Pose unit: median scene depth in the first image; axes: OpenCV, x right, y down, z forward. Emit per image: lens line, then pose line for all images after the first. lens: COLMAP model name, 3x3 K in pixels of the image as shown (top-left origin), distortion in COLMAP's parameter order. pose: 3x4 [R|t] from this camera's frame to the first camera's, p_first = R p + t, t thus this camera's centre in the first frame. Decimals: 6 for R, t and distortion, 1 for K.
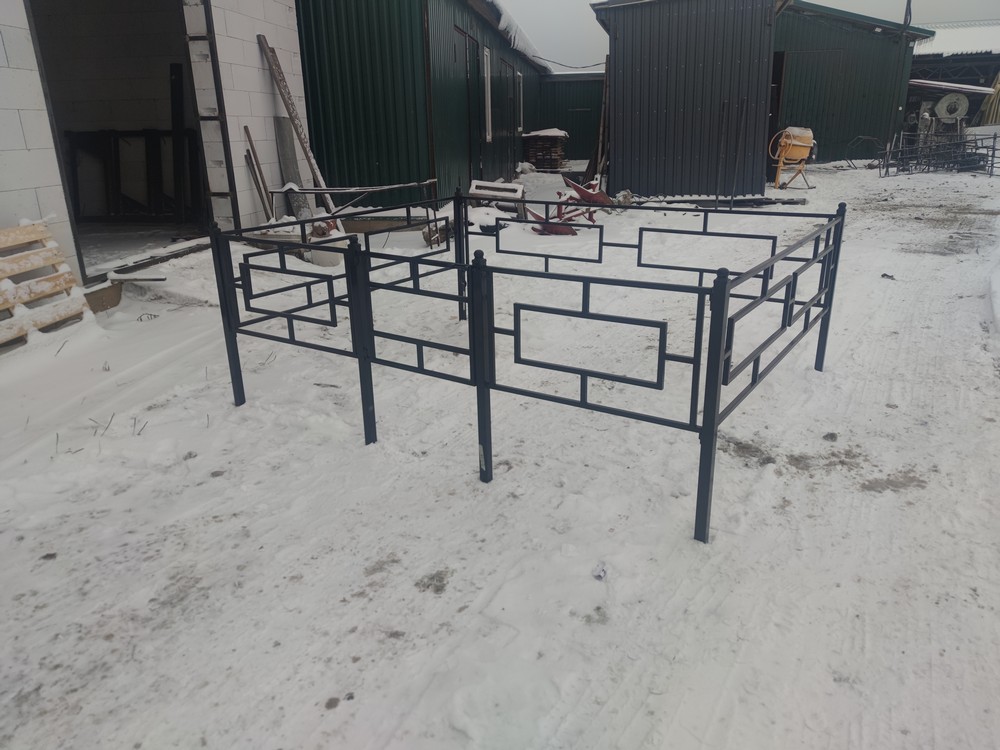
lens RADIAL K [[727.6, 0, 502.3], [0, 727.6, 371.1], [0, 0, 1]] dist [0.073805, -0.082888]
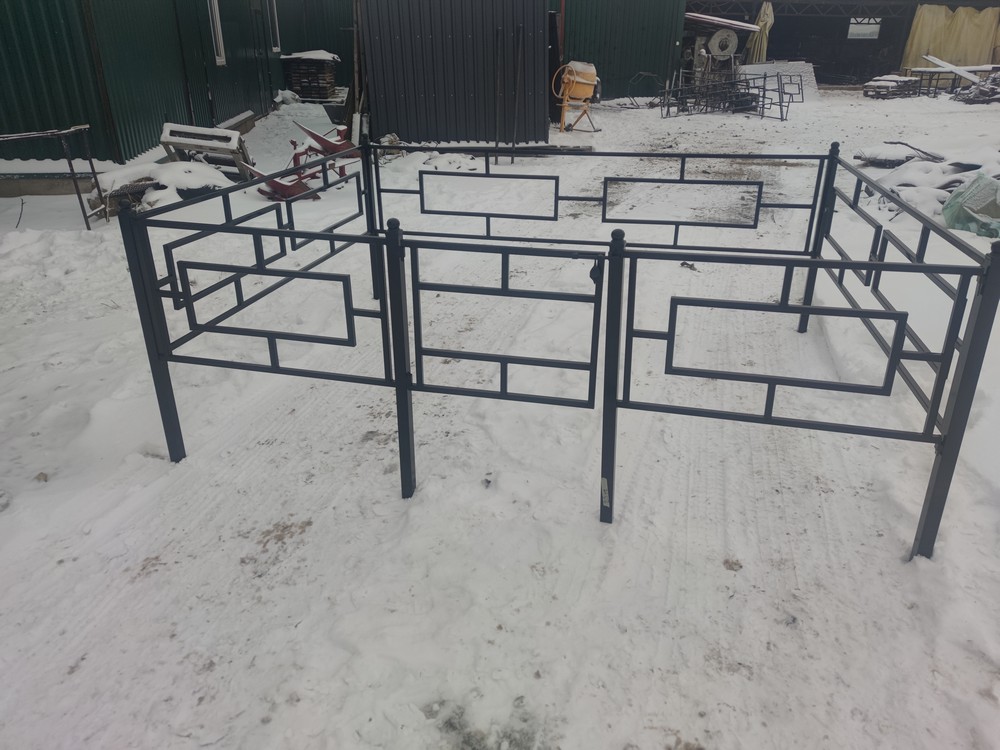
lens RADIAL K [[717.4, 0, 508.0], [0, 717.4, 378.7], [0, 0, 1]] dist [0.067500, -0.060489]
pose [[0.963447, -0.080936, 0.255382, 0.201547], [0.053743, 0.992285, 0.111728, -0.176959], [-0.262455, -0.093919, 0.960363, 0.473439]]
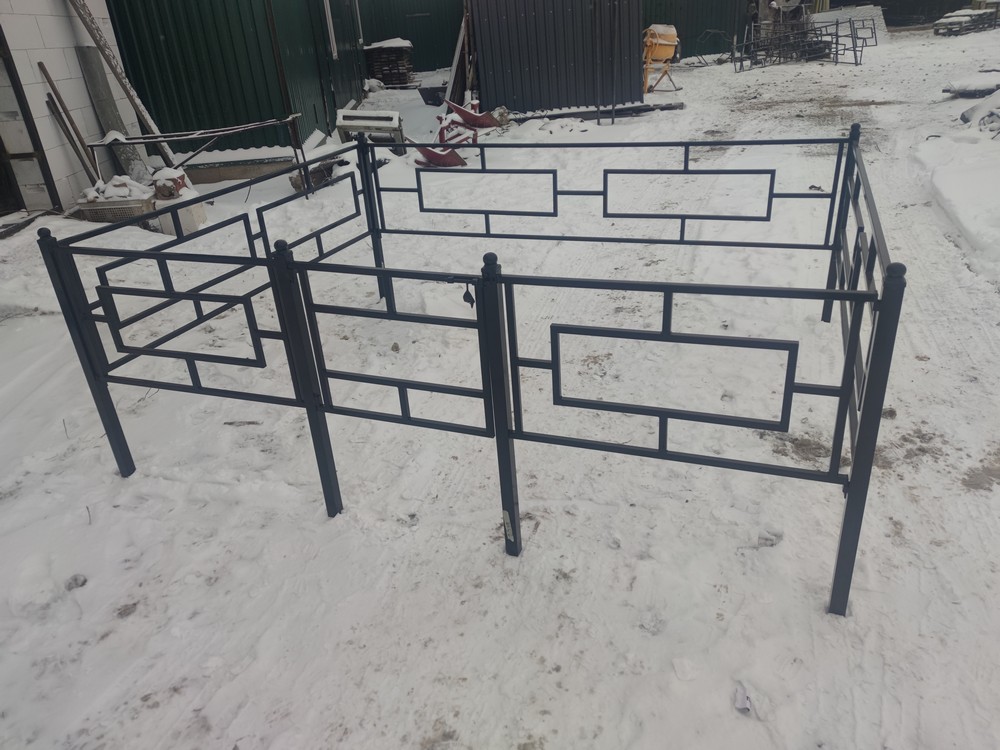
lens RADIAL K [[723.7, 0, 504.2], [0, 723.7, 376.0], [0, 0, 1]] dist [0.068409, -0.069475]
pose [[0.974529, -0.138943, 0.176037, -0.110172], [0.117430, 0.984891, 0.127276, -0.098356], [-0.191061, -0.103362, 0.976121, 0.233464]]
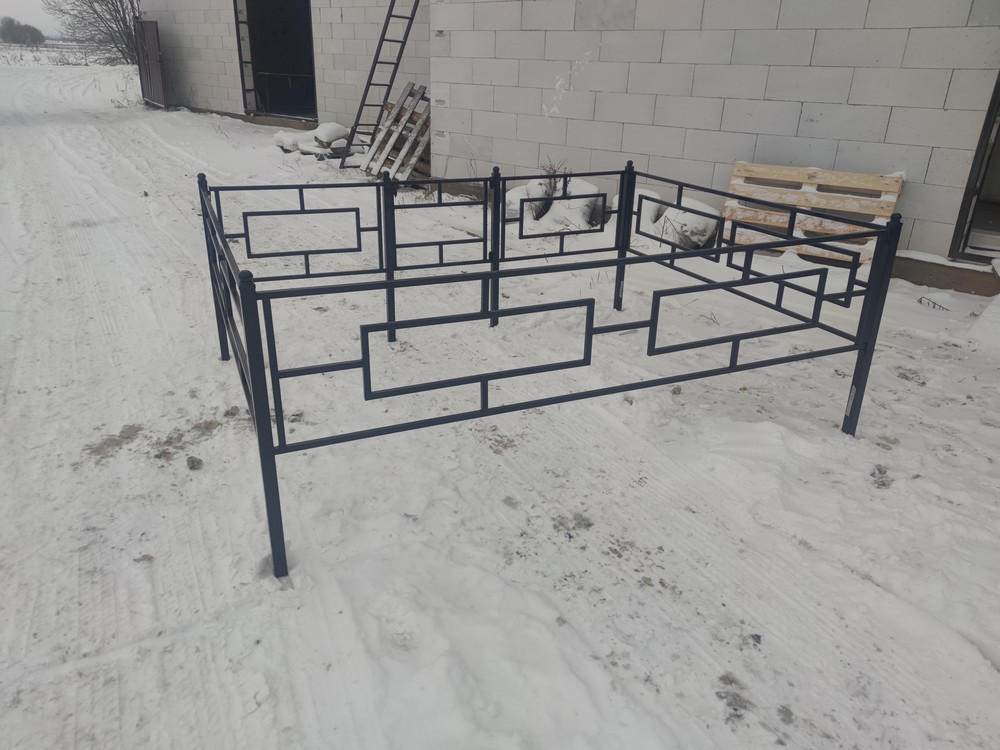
lens RADIAL K [[727.6, 0, 502.3], [0, 727.6, 371.1], [0, 0, 1]] dist [0.073805, -0.082888]
pose [[-0.544393, 0.328172, -0.771971, 0.774863], [-0.285777, 0.792681, 0.538506, -0.499851], [0.788649, 0.513770, -0.337746, 1.337101]]
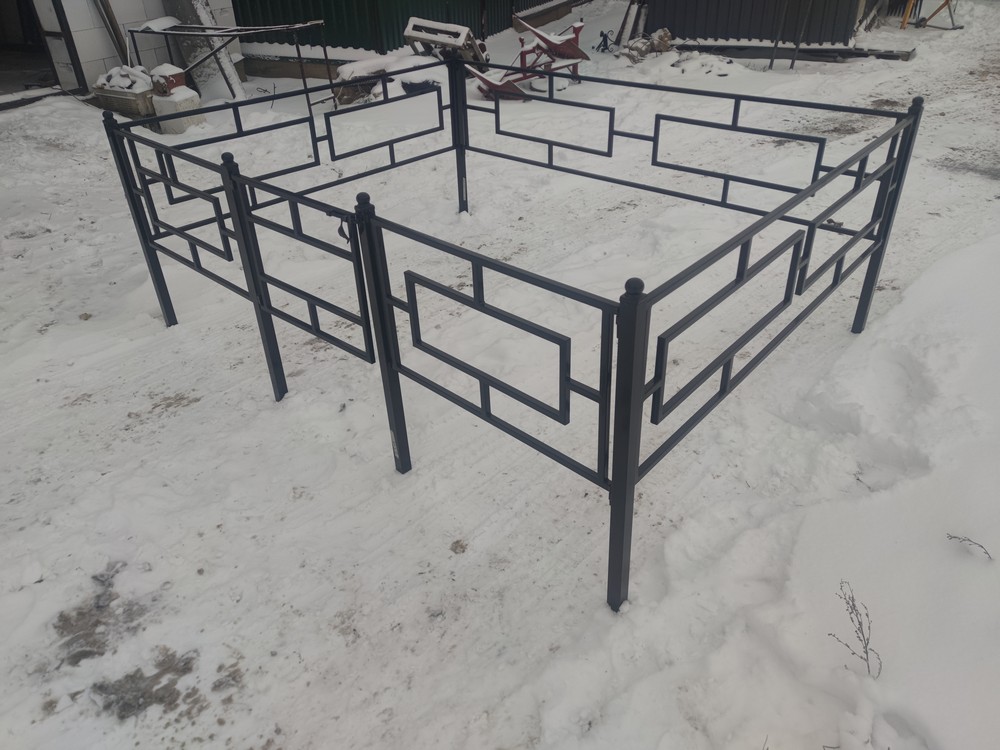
lens RADIAL K [[717.4, 0, 508.0], [0, 717.4, 378.7], [0, 0, 1]] dist [0.067500, -0.060489]
pose [[0.972980, 0.133117, -0.188655, 0.640424], [-0.082035, 0.963068, 0.256459, -0.234846], [0.215826, -0.234053, 0.947965, 0.464039]]
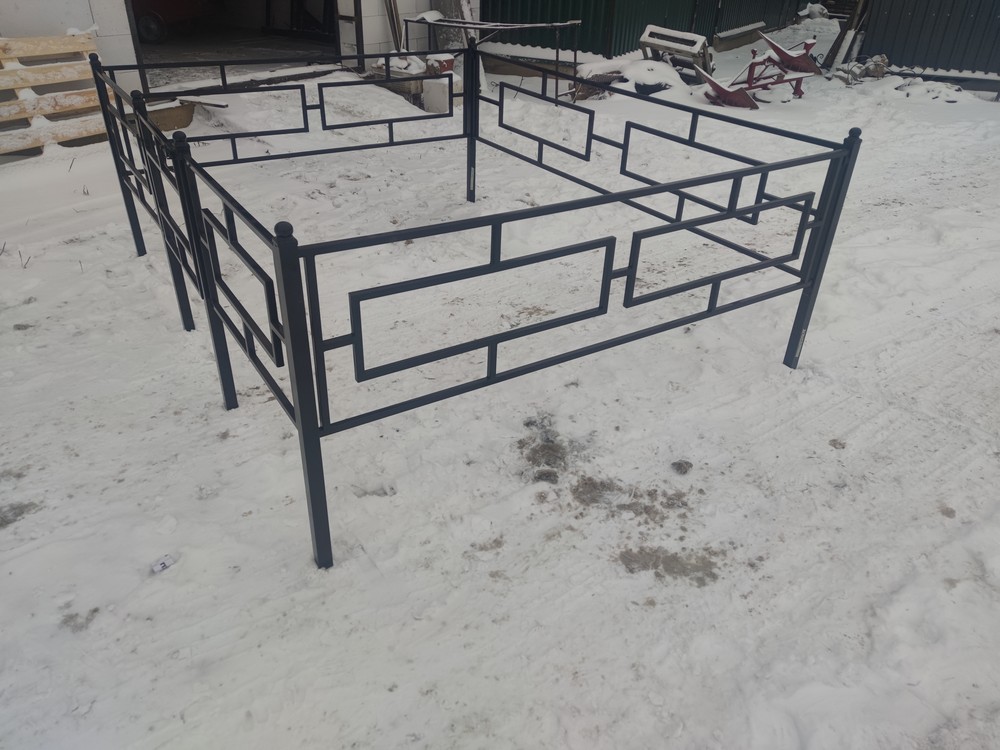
lens RADIAL K [[723.7, 0, 504.2], [0, 723.7, 376.0], [0, 0, 1]] dist [0.068409, -0.069475]
pose [[0.914453, 0.247769, -0.319979, 0.432360], [-0.175568, 0.955278, 0.237950, -0.117833], [0.364625, -0.161415, 0.917057, 0.261969]]
